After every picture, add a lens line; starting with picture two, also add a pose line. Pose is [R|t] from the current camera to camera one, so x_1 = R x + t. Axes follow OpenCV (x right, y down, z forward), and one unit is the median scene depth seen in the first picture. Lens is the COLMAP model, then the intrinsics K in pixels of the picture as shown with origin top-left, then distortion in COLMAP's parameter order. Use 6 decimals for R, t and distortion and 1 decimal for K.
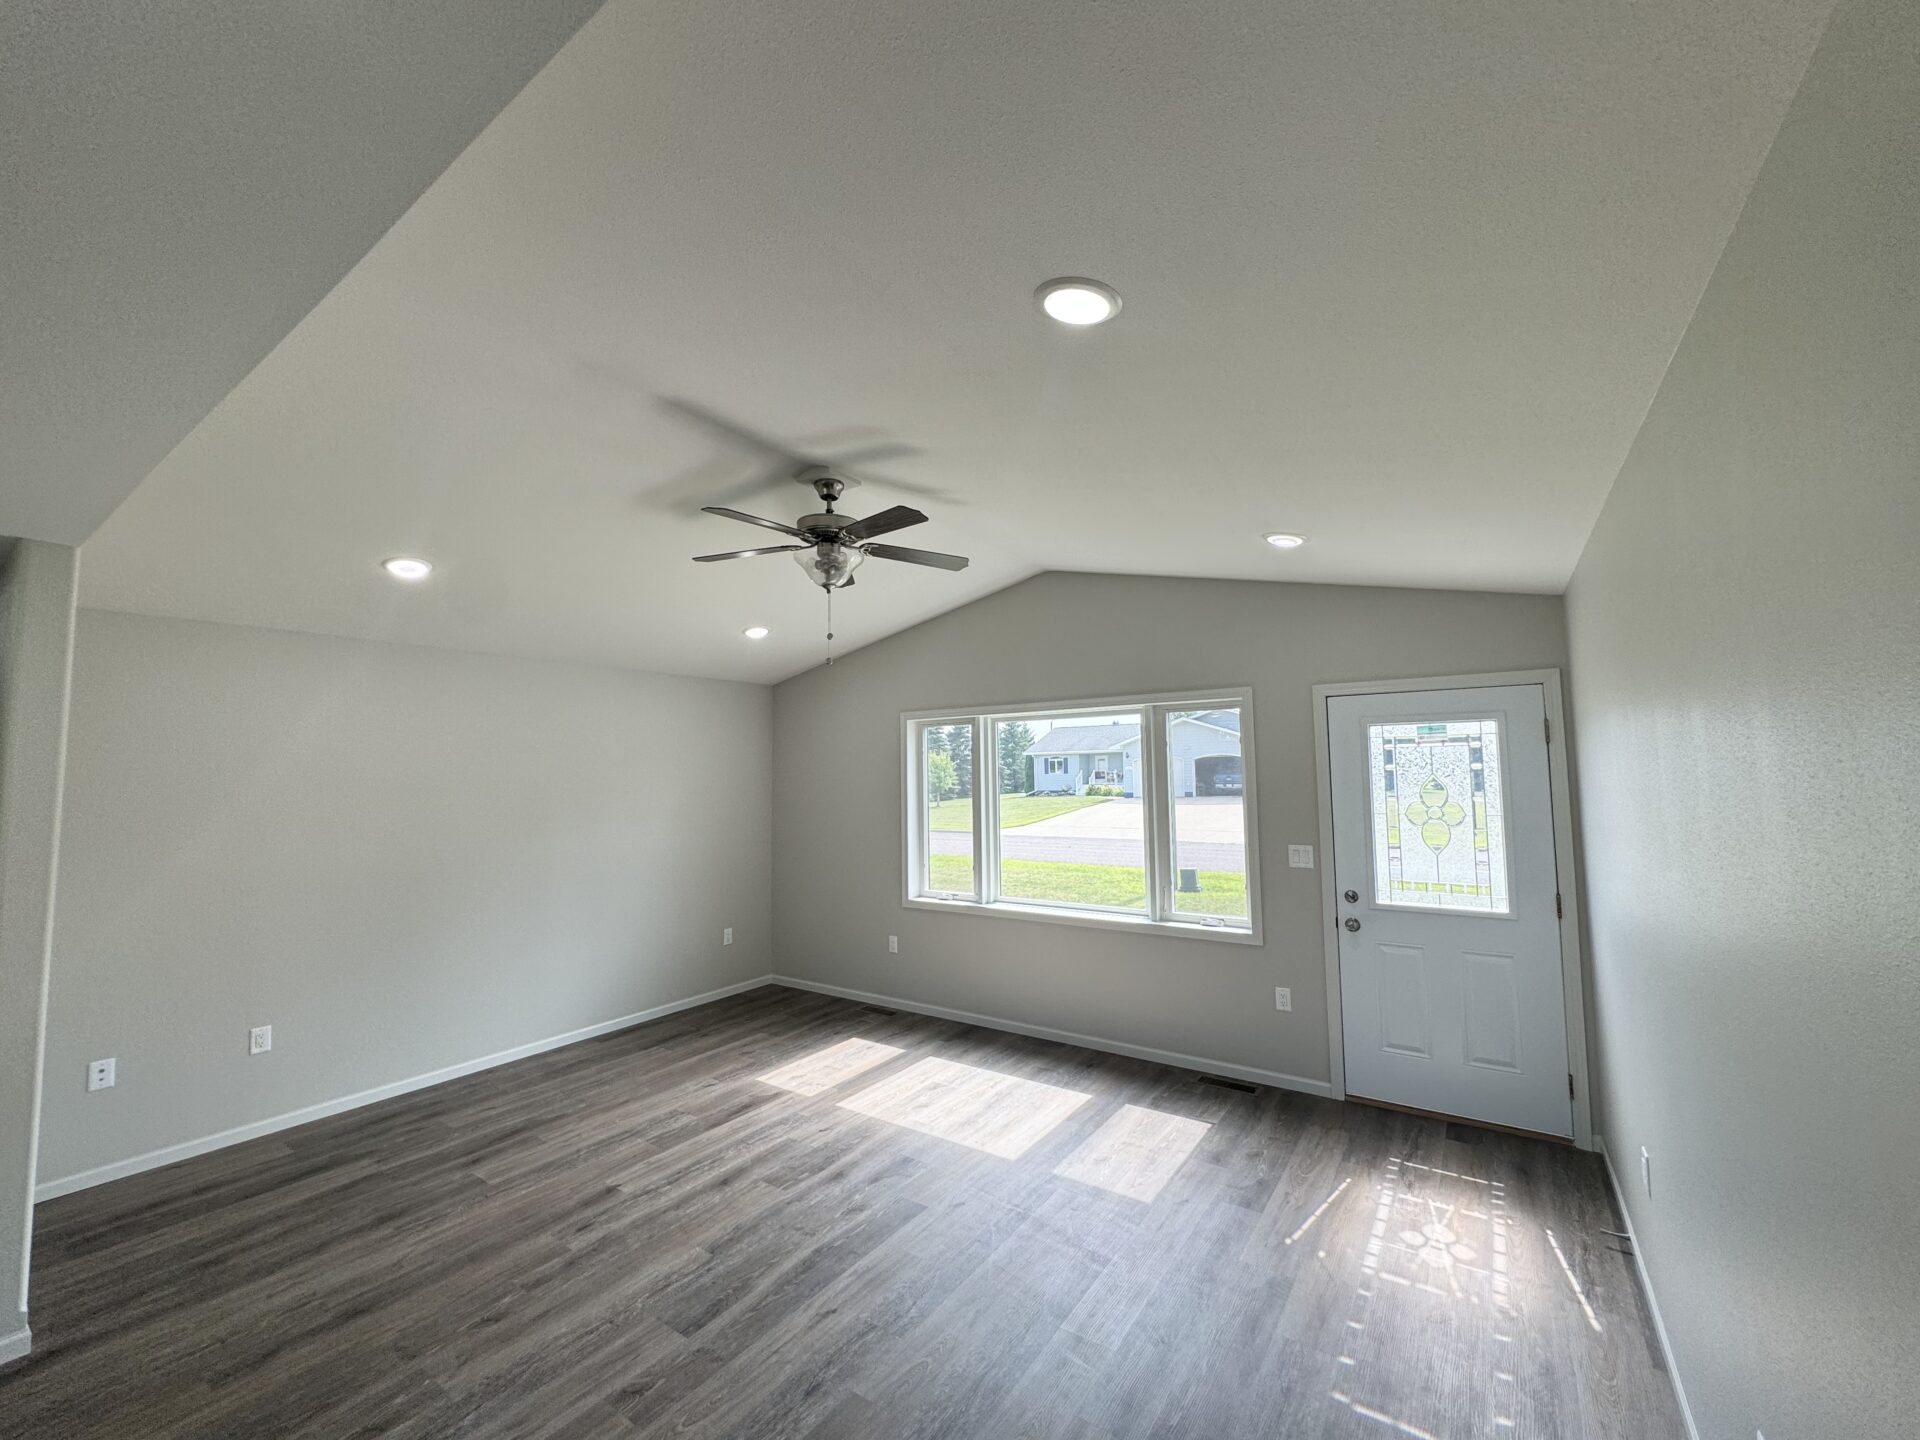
lens RADIAL K [[764.5, 0, 959.6], [0, 764.5, 715.5], [0, 0, 1]] dist [-0.002164, -0.000591]
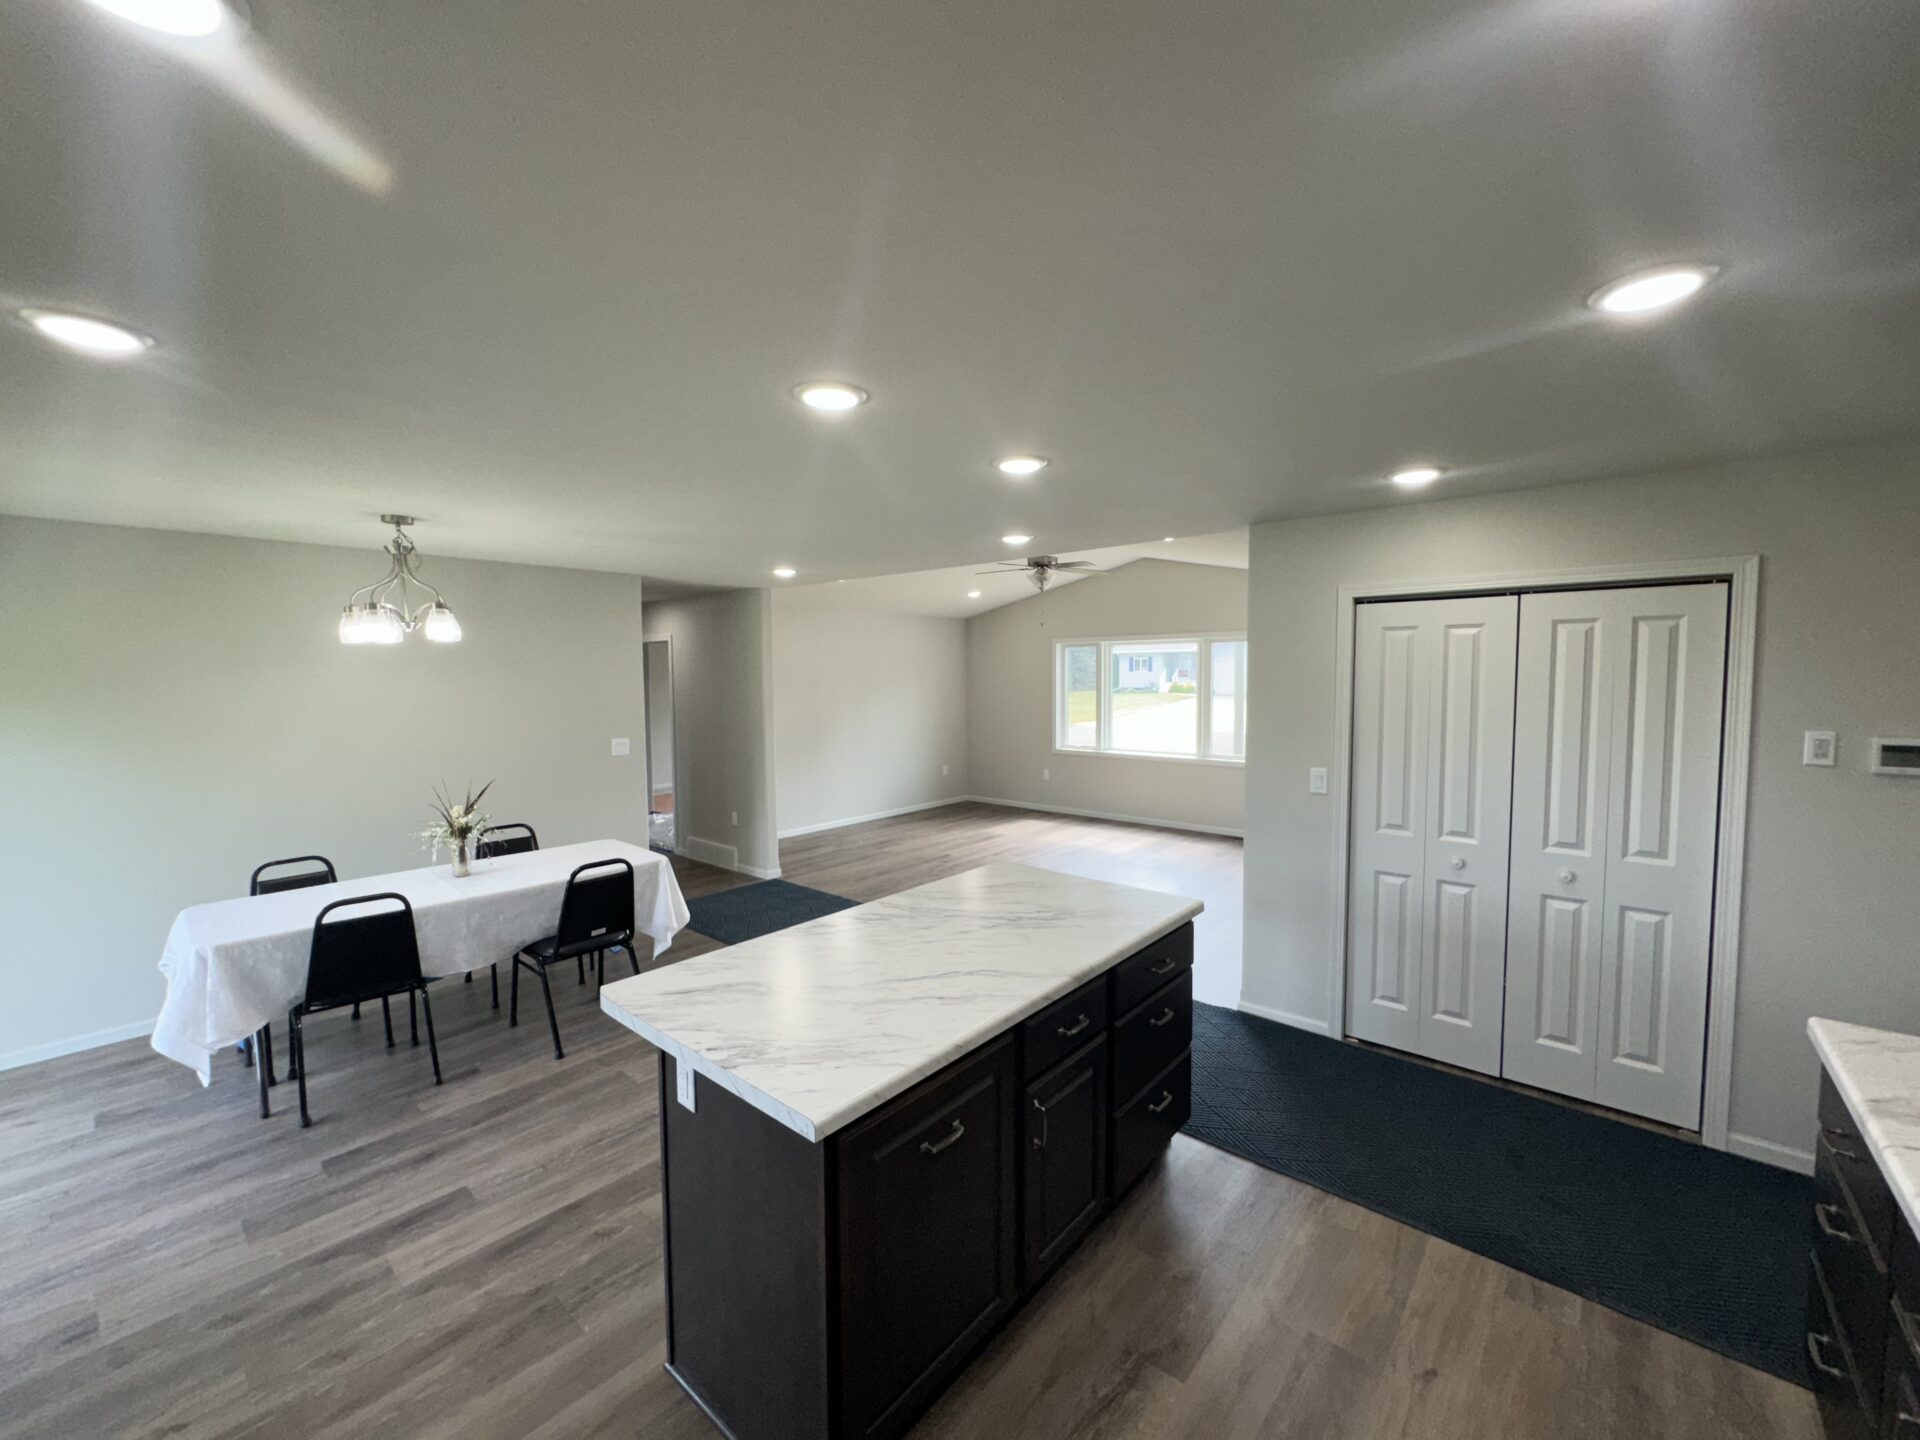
lens RADIAL K [[765.1, 0, 960.0], [0, 765.1, 720.0], [0, 0, 1]] dist [-0.003590, -0.000435]
pose [[0.994503, 0.014465, -0.103706, -0.157158], [0.000336, 0.989966, 0.141308, -0.099142], [0.104709, -0.140567, 0.984519, -1.056015]]
